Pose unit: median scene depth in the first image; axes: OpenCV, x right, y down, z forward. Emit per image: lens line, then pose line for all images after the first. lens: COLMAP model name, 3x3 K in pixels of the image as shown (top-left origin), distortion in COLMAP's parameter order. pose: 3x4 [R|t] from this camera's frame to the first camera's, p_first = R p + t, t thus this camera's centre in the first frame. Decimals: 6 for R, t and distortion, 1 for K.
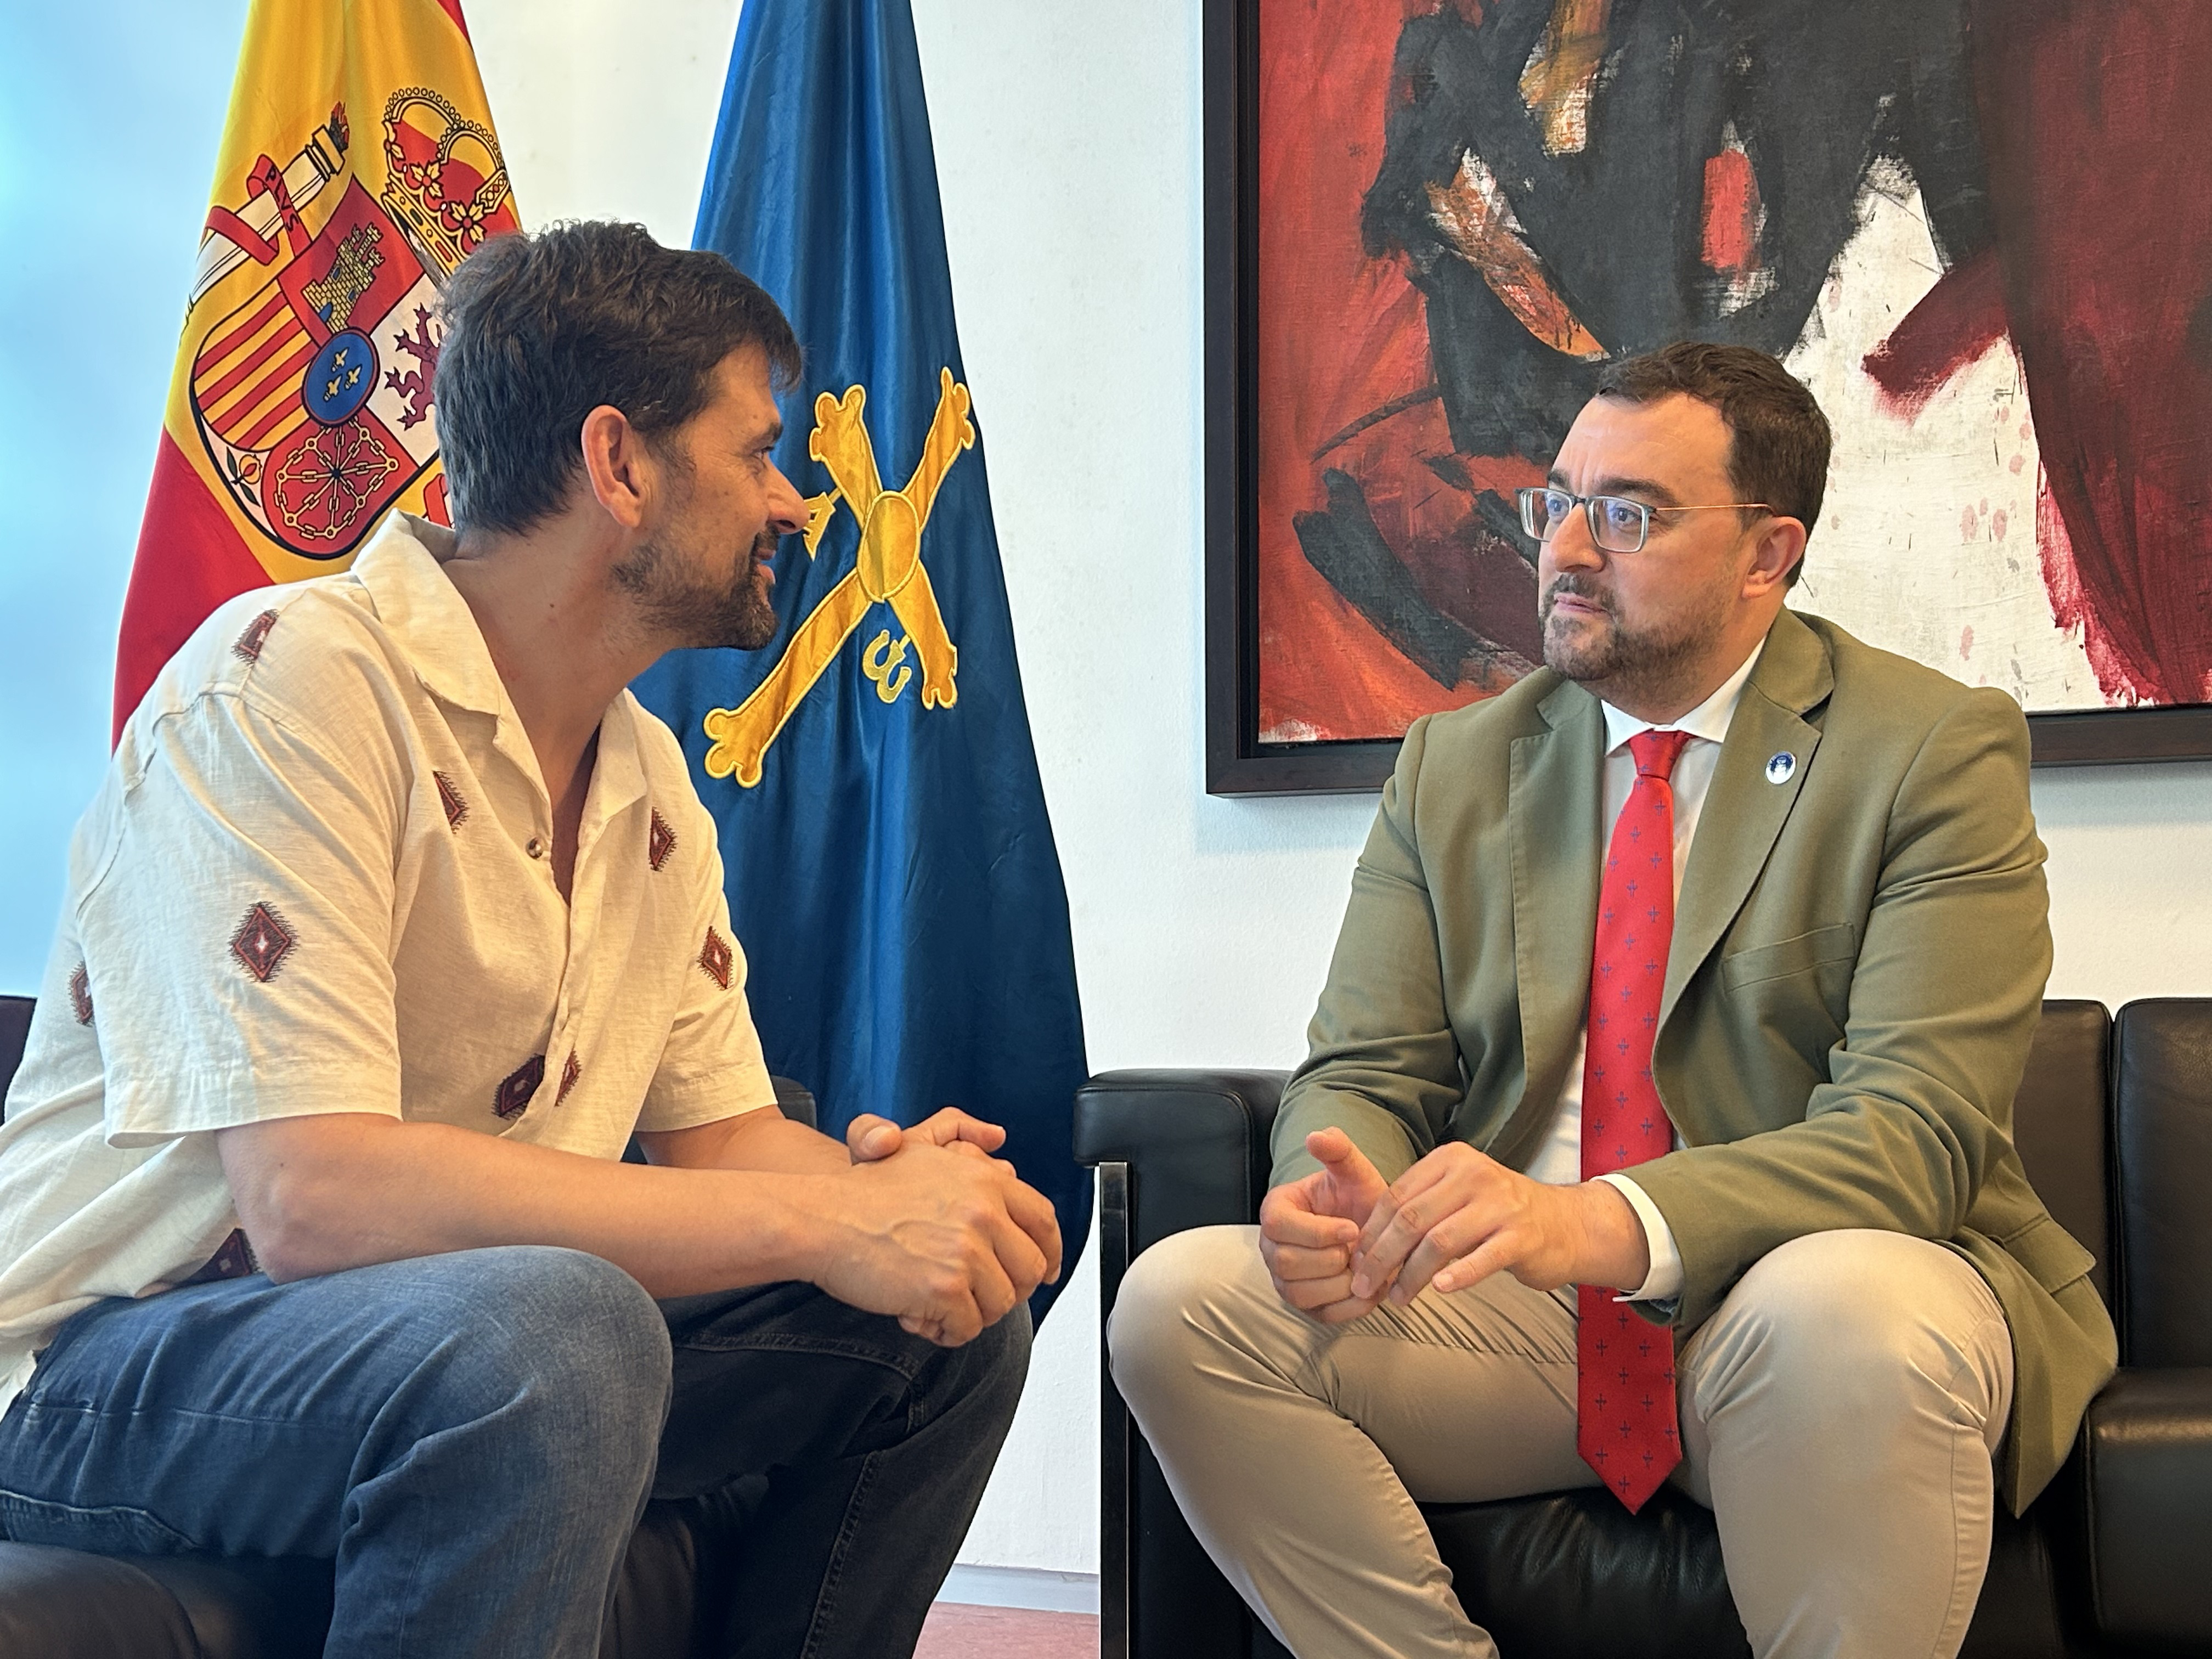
lens RADIAL K [[2648.1, 0, 1135.7], [0, 2648.1, 830.1], [0, 0, 1]] dist [0.172325, -0.469705]
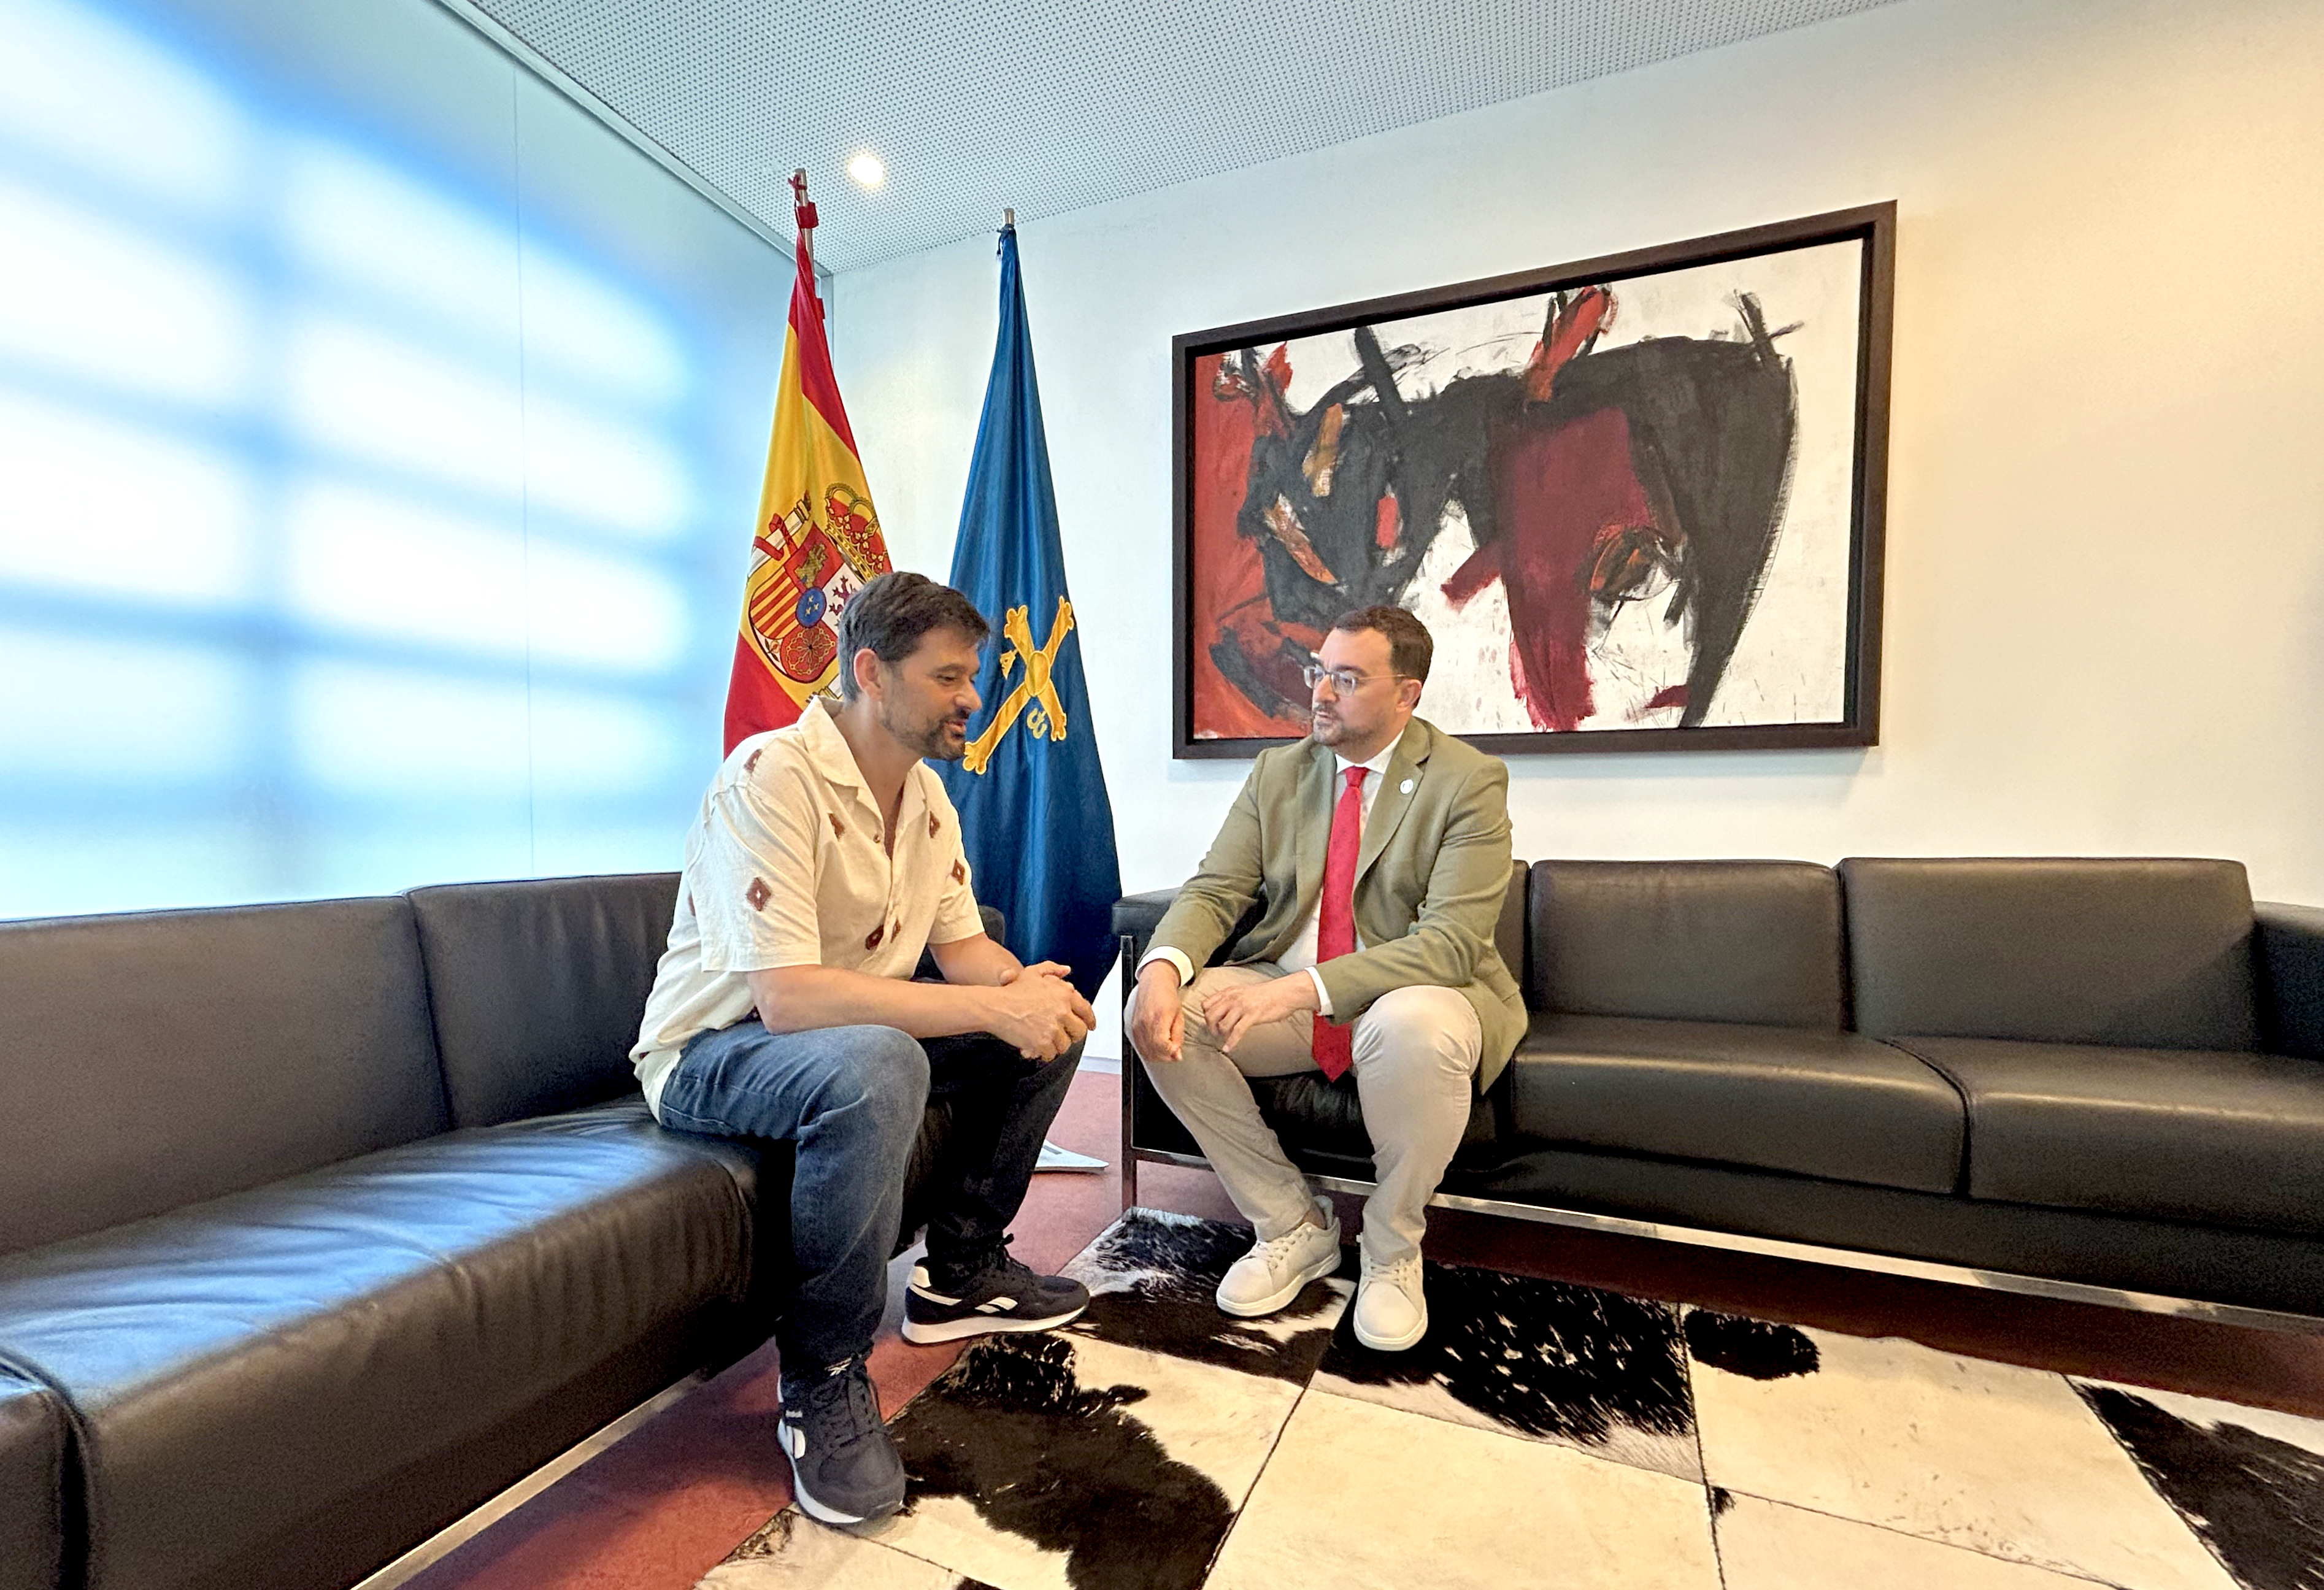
lens RADIAL K [[977.8, 0, 1162.0], [0, 977.8, 795.0], [0, 0, 1]] dist [0.000241, 0.000015]
pose [[0.999936, 0.001454, -0.011181, 0.031281], [-0.000059, 0.992317, 0.123721, -0.107822], [0.011275, -0.123713, 0.992254, 0.102591]]
